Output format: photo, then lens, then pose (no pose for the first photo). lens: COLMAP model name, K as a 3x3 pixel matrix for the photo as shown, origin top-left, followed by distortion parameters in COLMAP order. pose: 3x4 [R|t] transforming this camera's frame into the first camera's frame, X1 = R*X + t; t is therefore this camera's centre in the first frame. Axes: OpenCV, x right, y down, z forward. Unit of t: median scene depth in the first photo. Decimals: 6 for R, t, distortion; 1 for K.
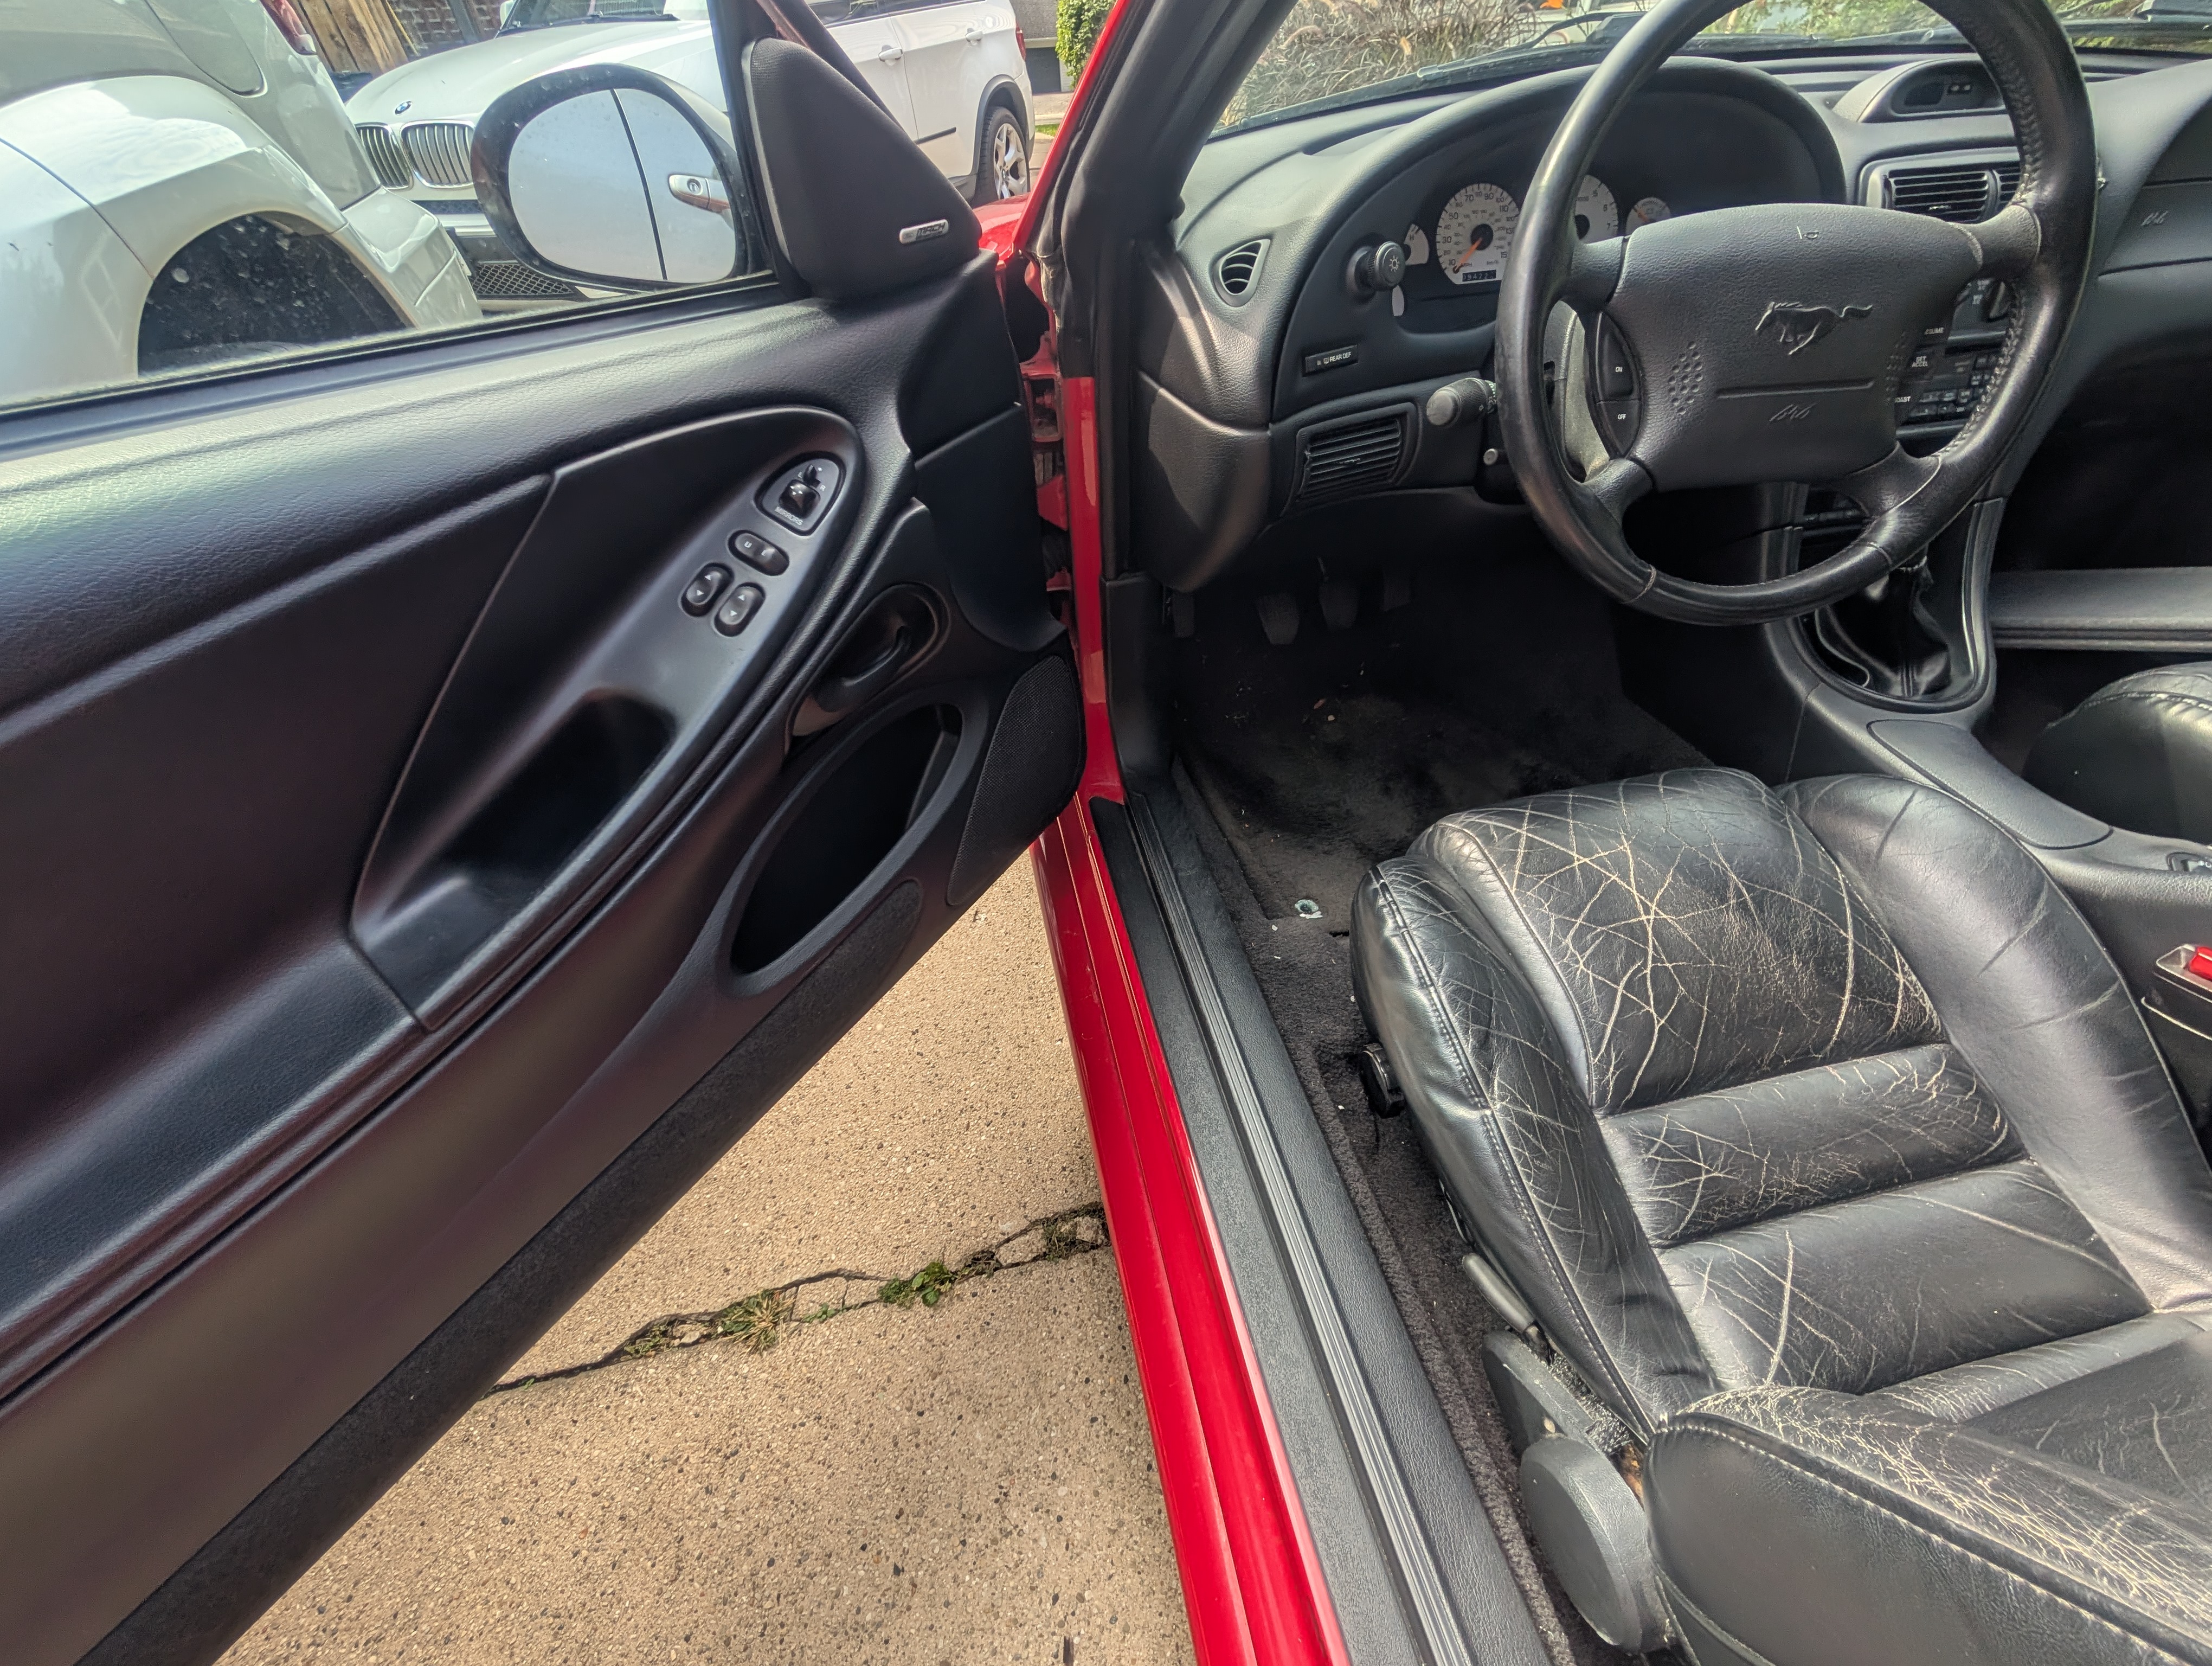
lens RADIAL K [[844.8, 0, 1108.2], [0, 844.8, 836.7], [0, 0, 1]] dist [-0.000316, 0.000007]
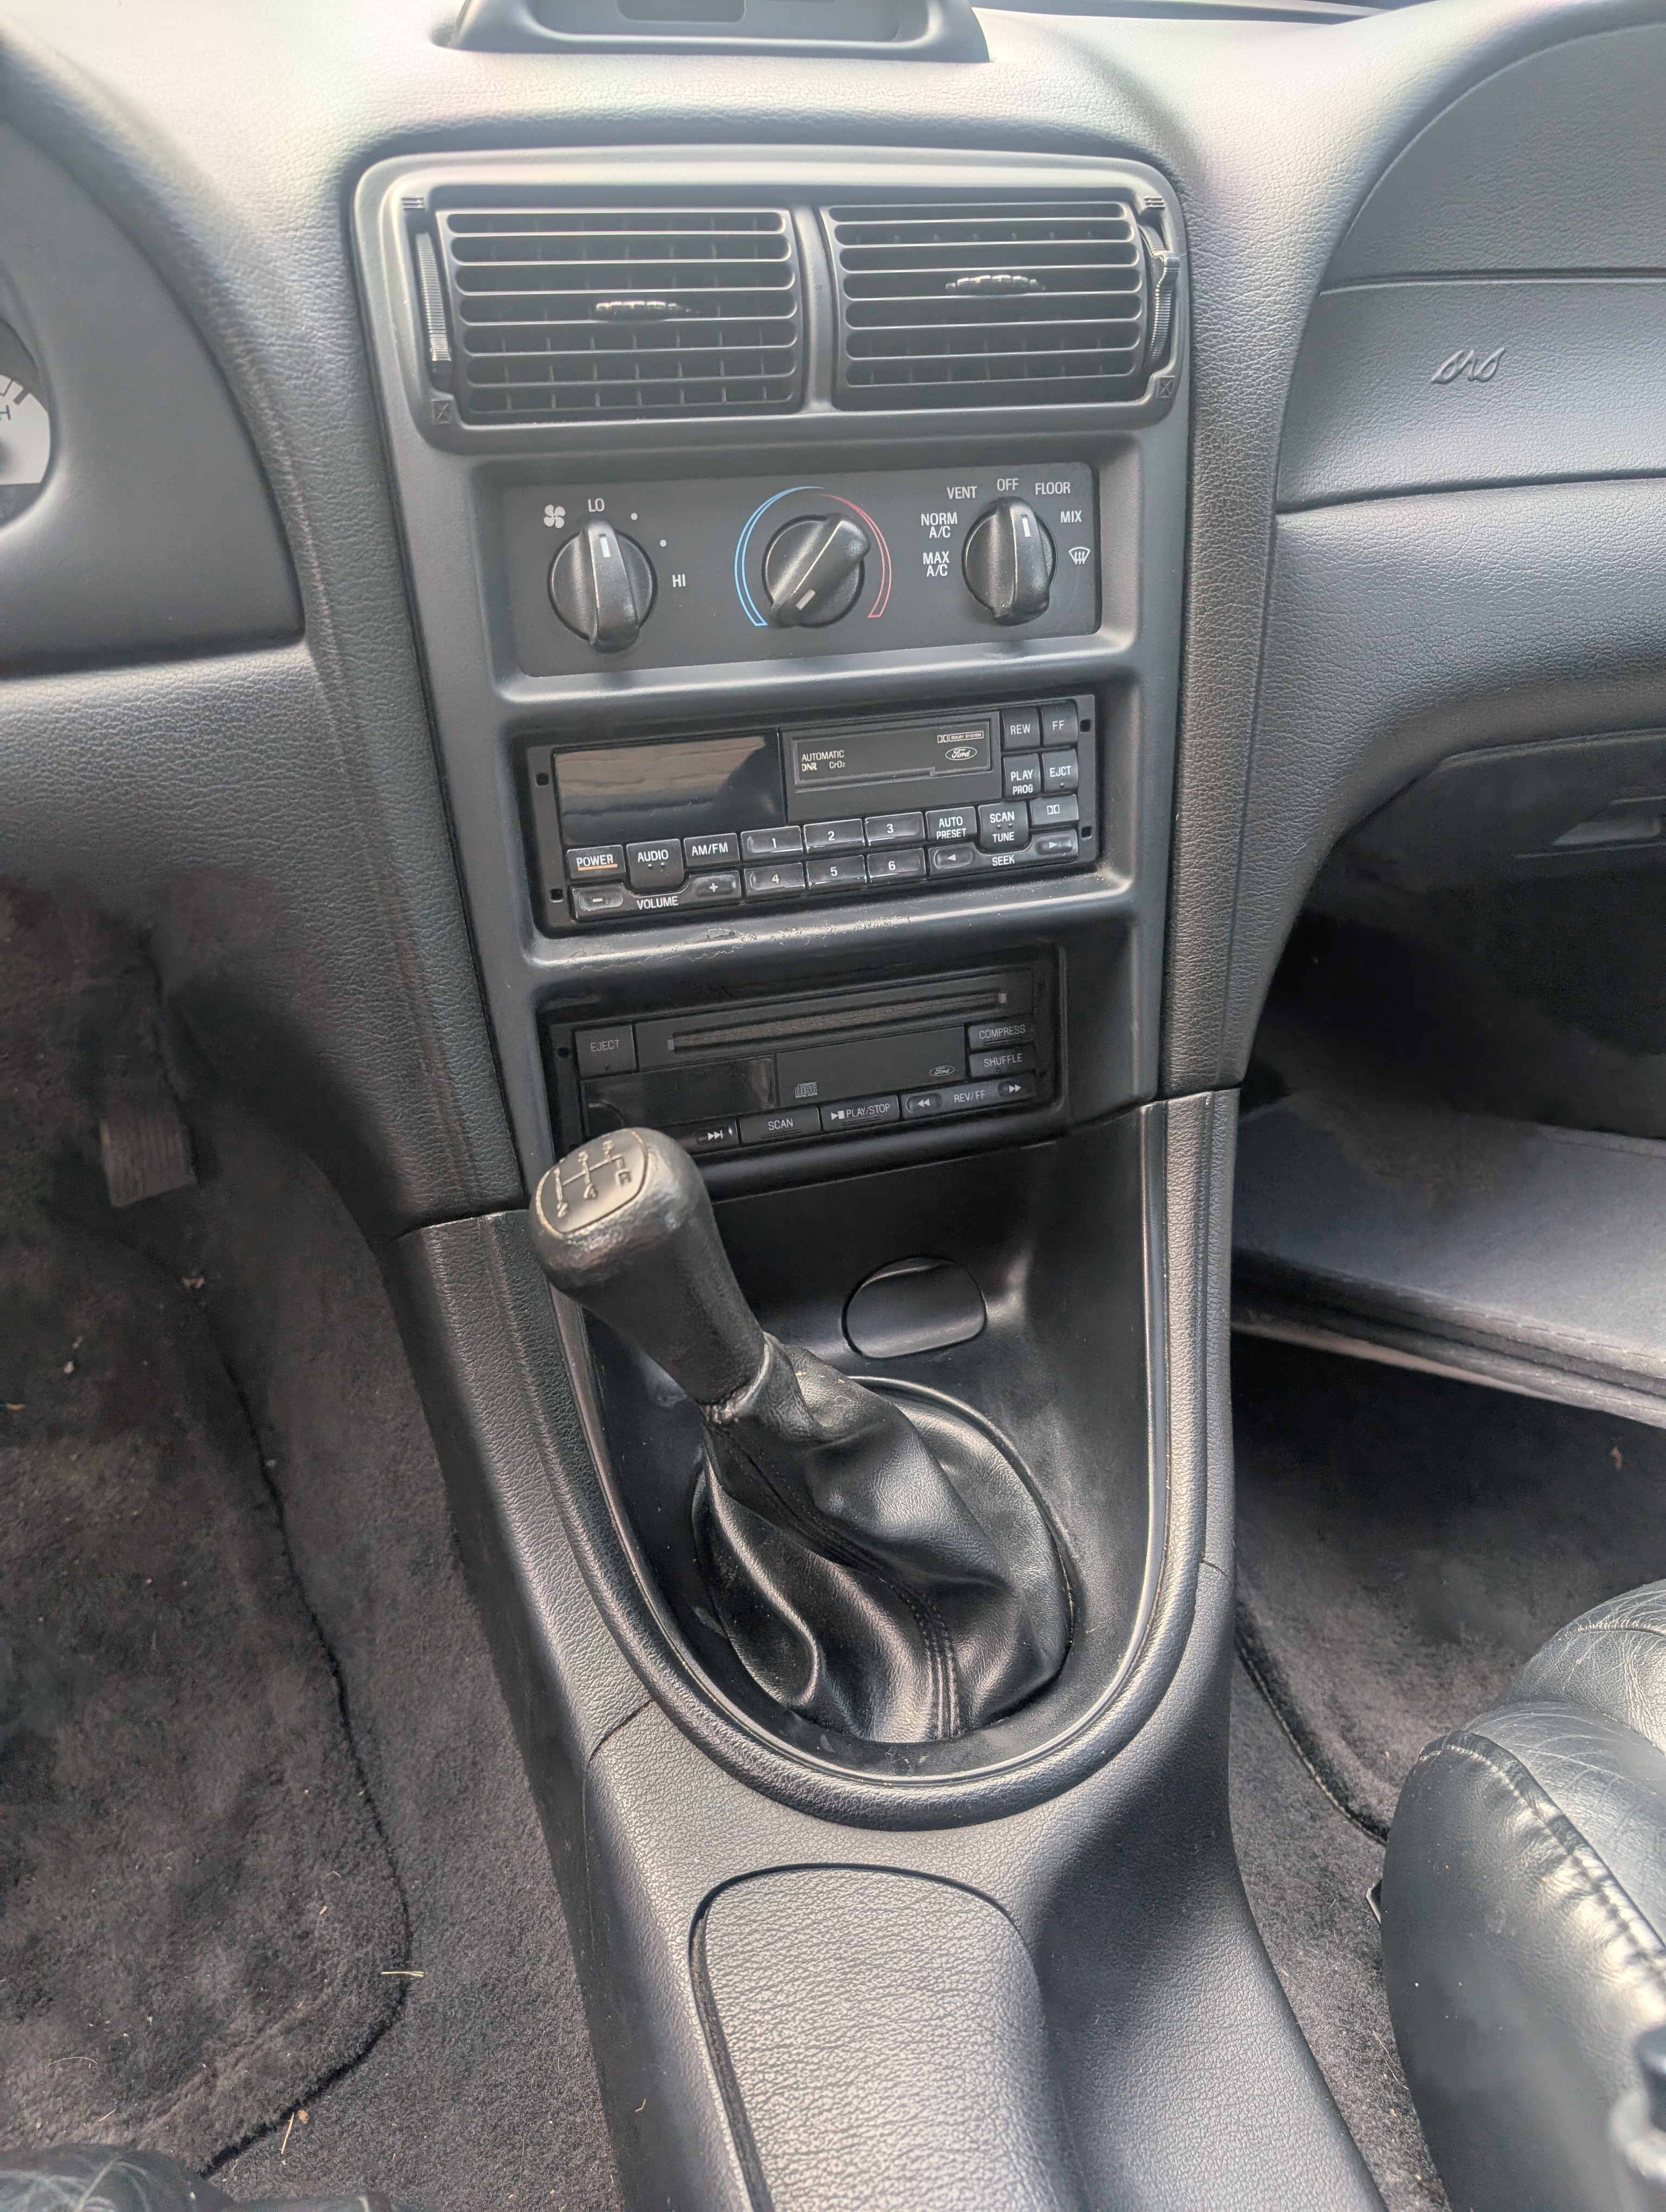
lens RADIAL K [[1522.8, 0, 830.4], [0, 1522.8, 1104.7], [0, 0, 1]] dist [0.002788, -0.000029]
pose [[0.998776, 0.023267, 0.043644, 1.099135], [-0.014816, 0.982664, -0.184804, -0.354926], [-0.047187, 0.183931, 0.981806, 0.507187]]
